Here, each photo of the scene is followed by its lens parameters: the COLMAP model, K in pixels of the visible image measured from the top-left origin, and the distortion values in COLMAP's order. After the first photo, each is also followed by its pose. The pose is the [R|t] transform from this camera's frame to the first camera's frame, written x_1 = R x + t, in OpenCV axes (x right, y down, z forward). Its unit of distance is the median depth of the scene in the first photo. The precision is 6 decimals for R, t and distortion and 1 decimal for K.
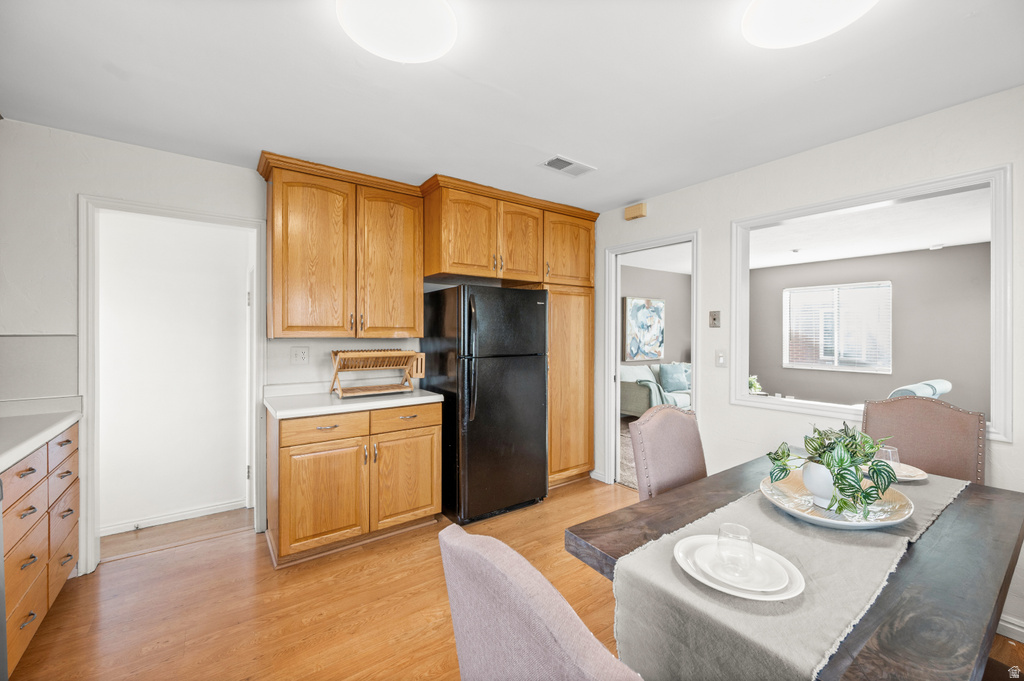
lens RADIAL K [[414.1, 0, 510.8], [0, 414.1, 338.0], [0, 0, 1]] dist [-0.003165, 0.000682]
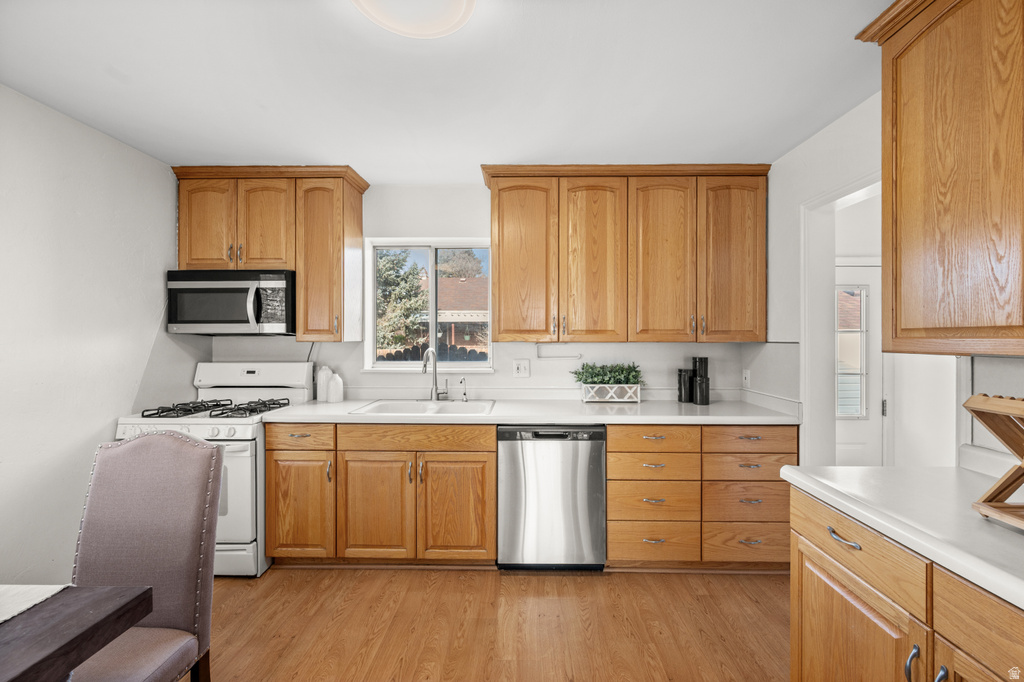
lens RADIAL K [[417.6, 0, 515.4], [0, 417.6, 339.5], [0, 0, 1]] dist [0.003943, 0.000438]
pose [[-0.608495, -0.002495, -0.793554, 0.066025], [-0.017955, 0.999782, 0.010624, -0.004793], [0.793355, 0.020713, -0.608407, 0.359668]]
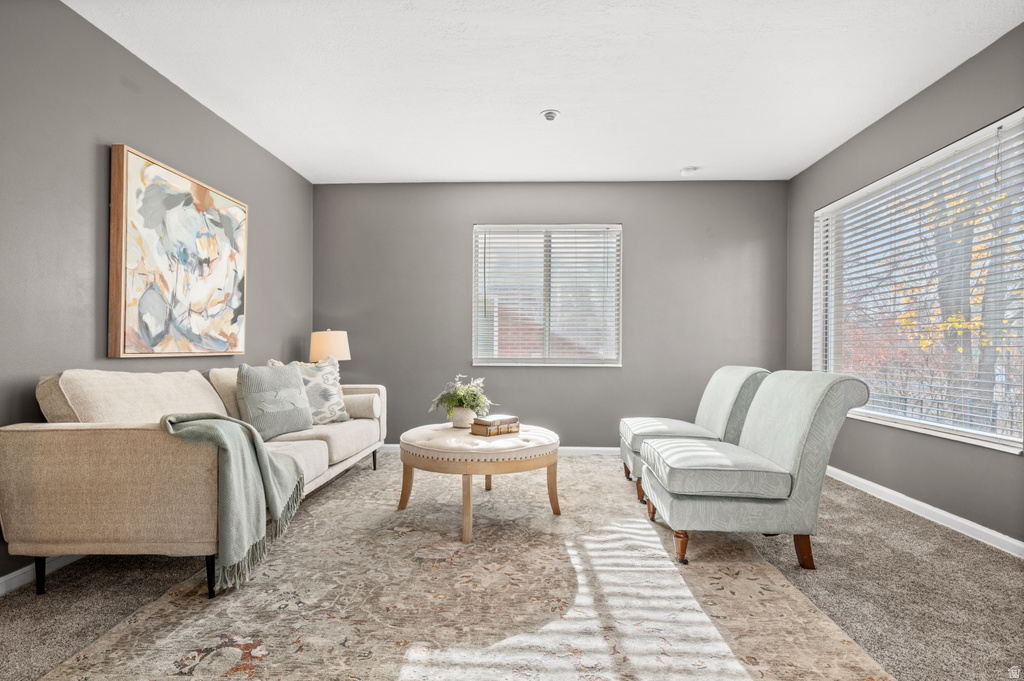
lens RADIAL K [[508.6, 0, 517.4], [0, 508.6, 343.3], [0, 0, 1]] dist [0.003939, -0.000325]
pose [[0.620762, 0.006638, 0.783971, 0.162024], [0.009377, 0.999830, -0.015891, 0.052961], [-0.783943, 0.017216, 0.620594, 0.530197]]
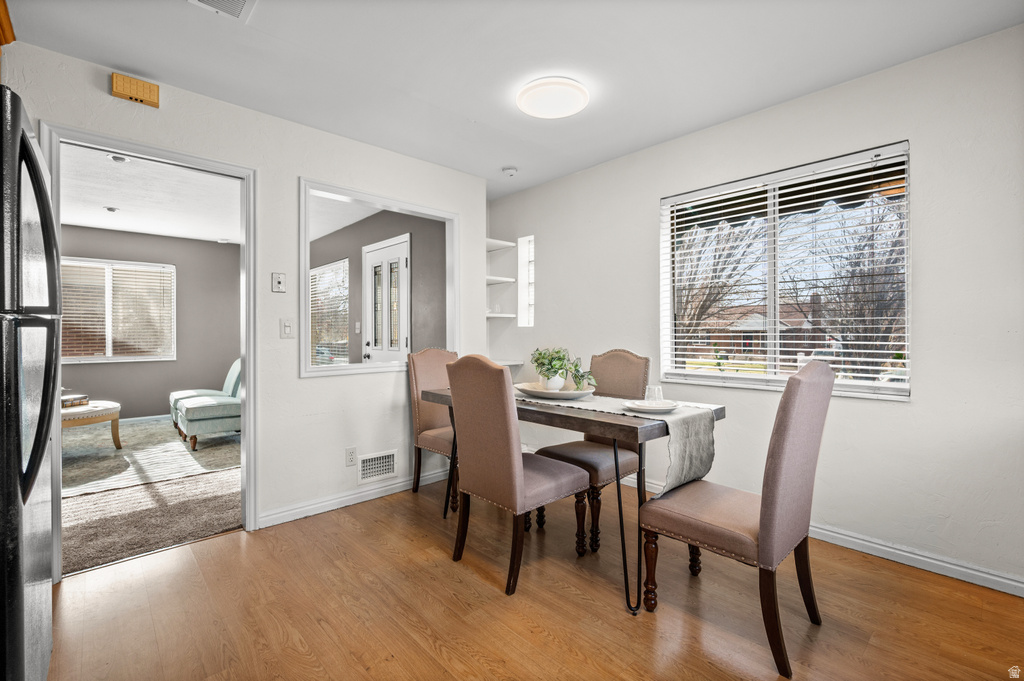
lens RADIAL K [[451.3, 0, 511.9], [0, 451.3, 333.0], [0, 0, 1]] dist [-0.004557, -0.000254]
pose [[-0.120700, -0.004500, 0.992679, -0.206790], [0.019283, 0.999790, 0.006876, 0.027406], [-0.992502, 0.019972, -0.120588, 0.274306]]
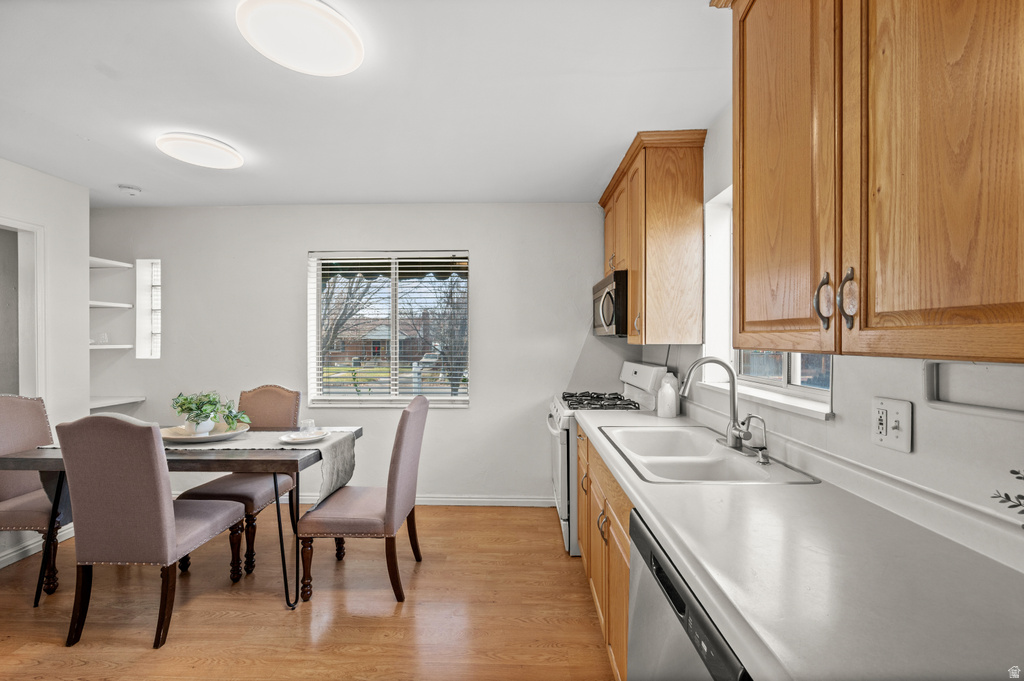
lens RADIAL K [[414.1, 0, 512.4], [0, 414.1, 343.3], [0, 0, 1]] dist [-0.003165, 0.000682]
pose [[-0.796461, -0.011972, 0.604572, -0.261745], [0.004662, 0.999653, 0.025937, -0.005426], [-0.604672, 0.023476, -0.796128, 0.313745]]
